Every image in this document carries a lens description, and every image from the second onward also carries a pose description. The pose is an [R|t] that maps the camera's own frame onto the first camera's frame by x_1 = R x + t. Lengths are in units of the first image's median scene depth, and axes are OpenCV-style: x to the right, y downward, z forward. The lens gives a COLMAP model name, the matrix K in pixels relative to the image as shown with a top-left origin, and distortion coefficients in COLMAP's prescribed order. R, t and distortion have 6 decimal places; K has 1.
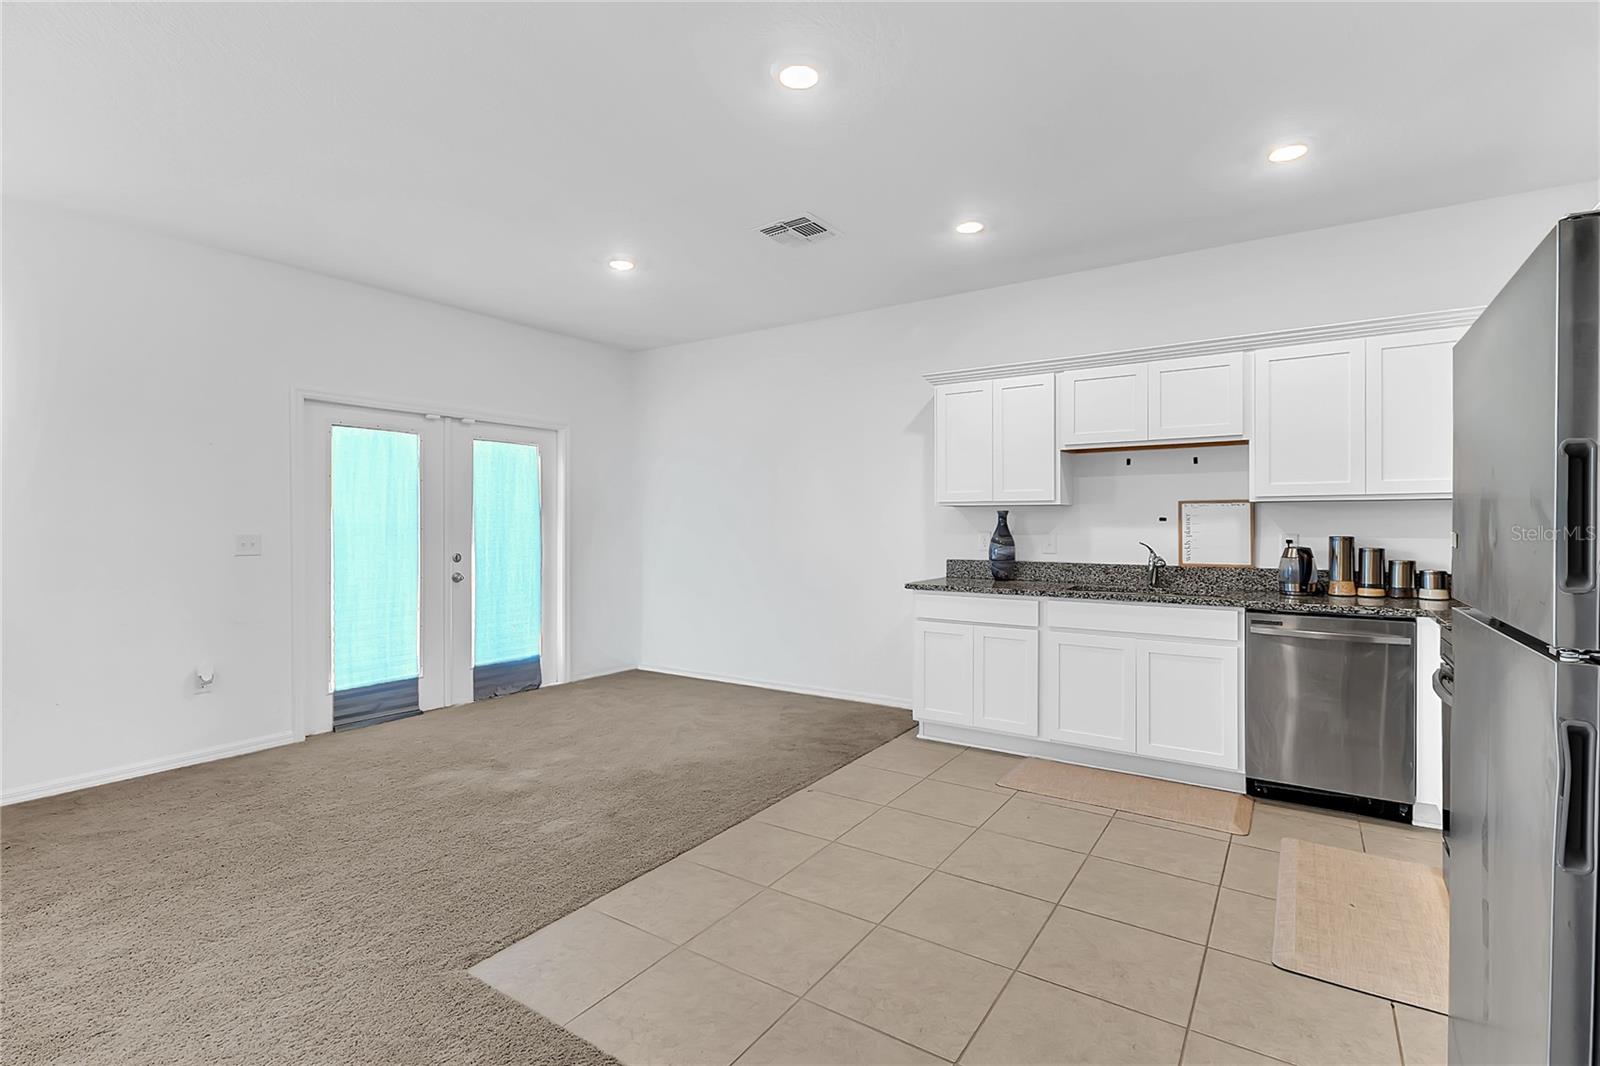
lens RADIAL K [[741.6, 0, 792.9], [0, 741.6, 527.8], [0, 0, 1]] dist [0.009094, -0.003781]
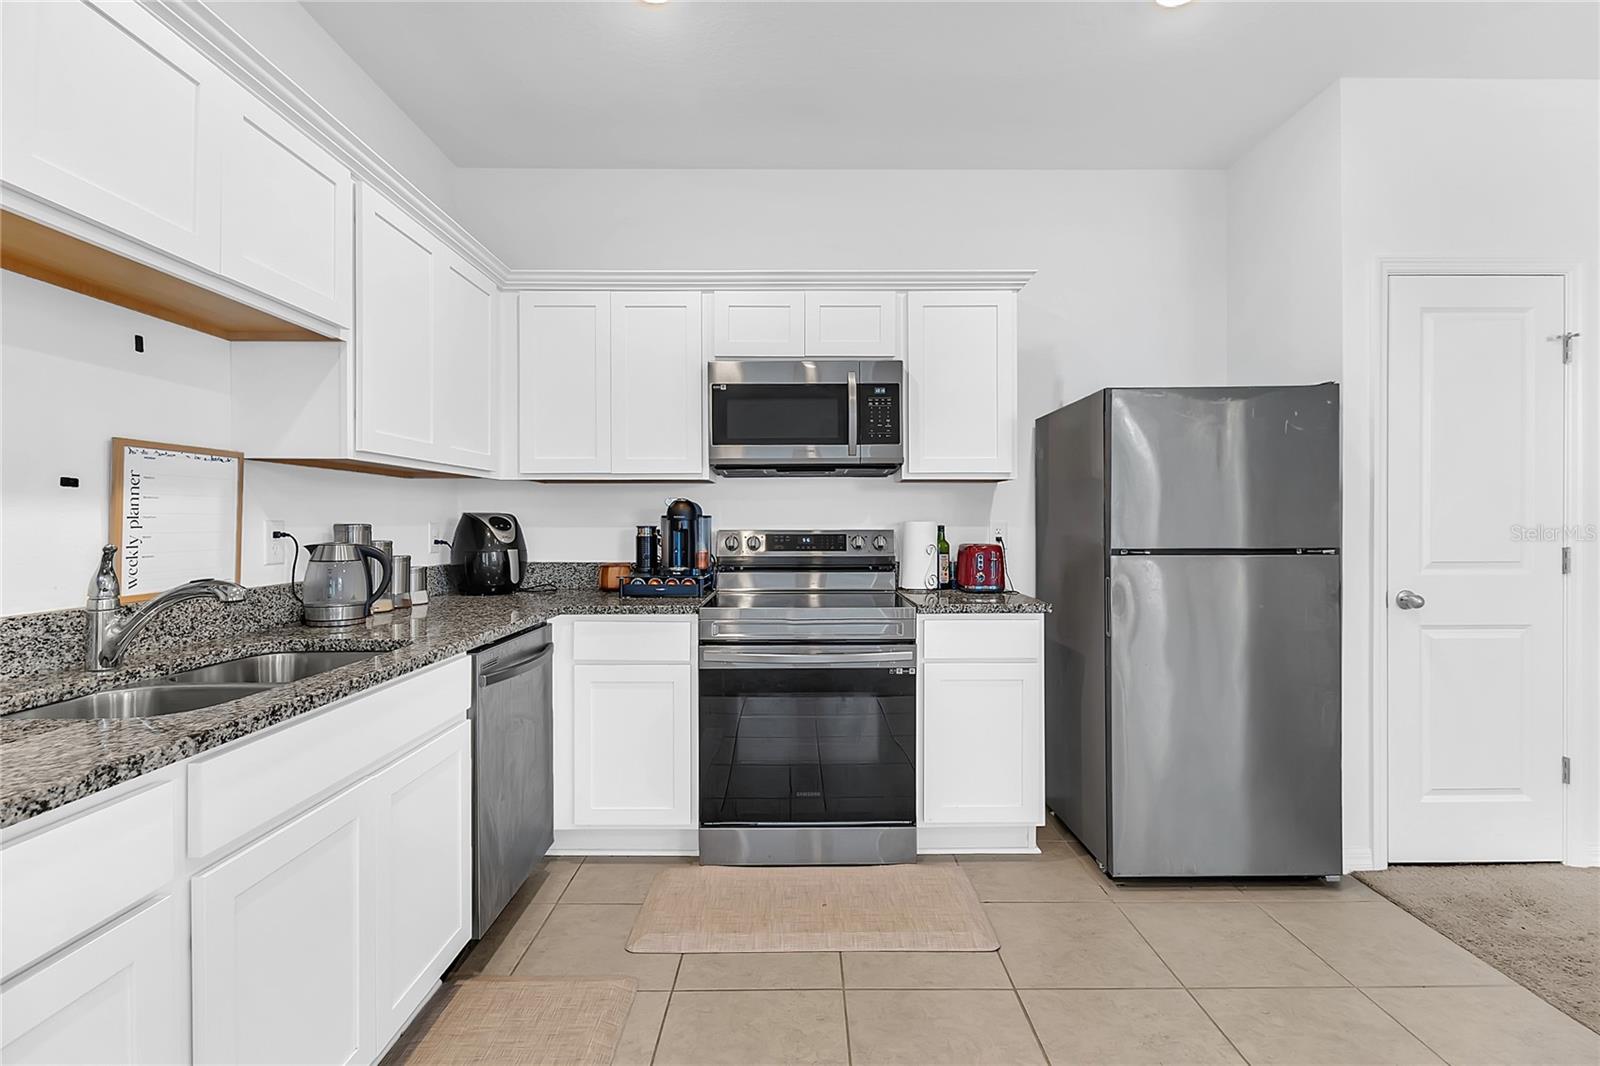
lens RADIAL K [[741.6, 0, 801.5], [0, 741.6, 520.7], [0, 0, 1]] dist [0.009094, -0.003781]
pose [[-0.567928, 0.003805, 0.823069, -0.006707], [0.006438, 0.999979, -0.000180, 0.008975], [-0.823053, 0.005197, -0.567941, 0.832717]]
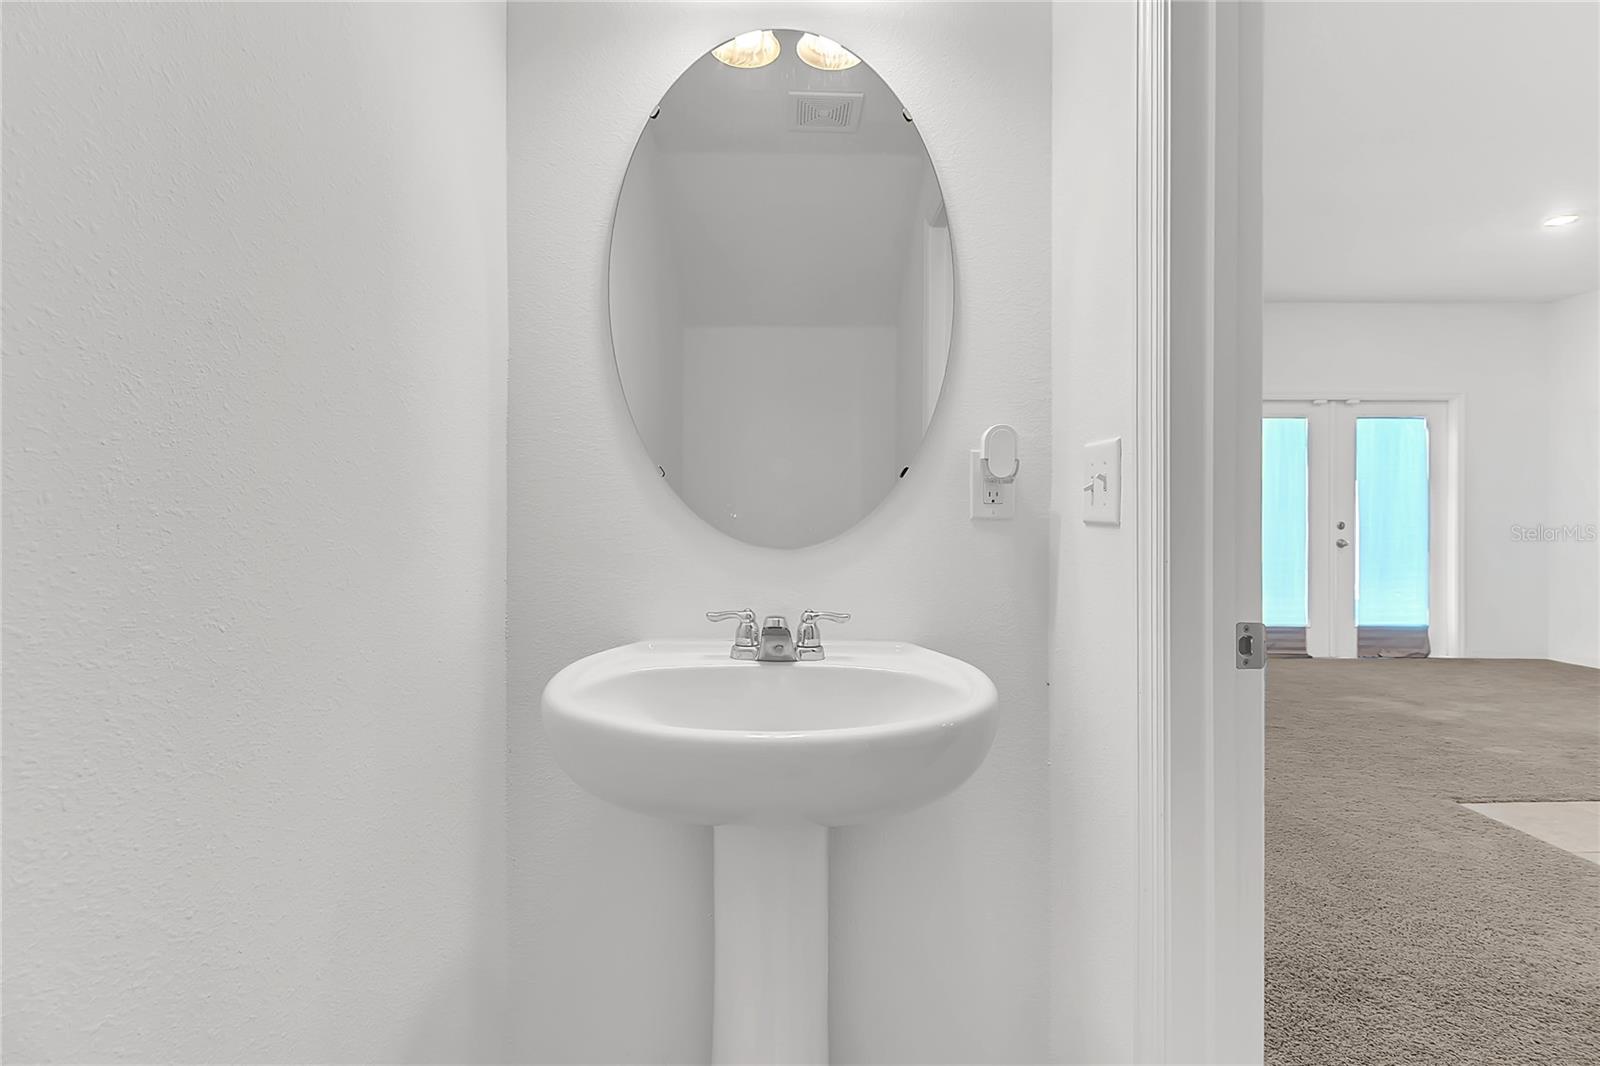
lens RADIAL K [[741.6, 0, 831.2], [0, 741.6, 508.4], [0, 0, 1]] dist [0.009094, -0.003781]
pose [[0.592740, 0.003671, -0.805386, -0.011218], [-0.010323, 0.999942, -0.003040, 0.042969], [0.805328, 0.010116, 0.592744, -0.465203]]
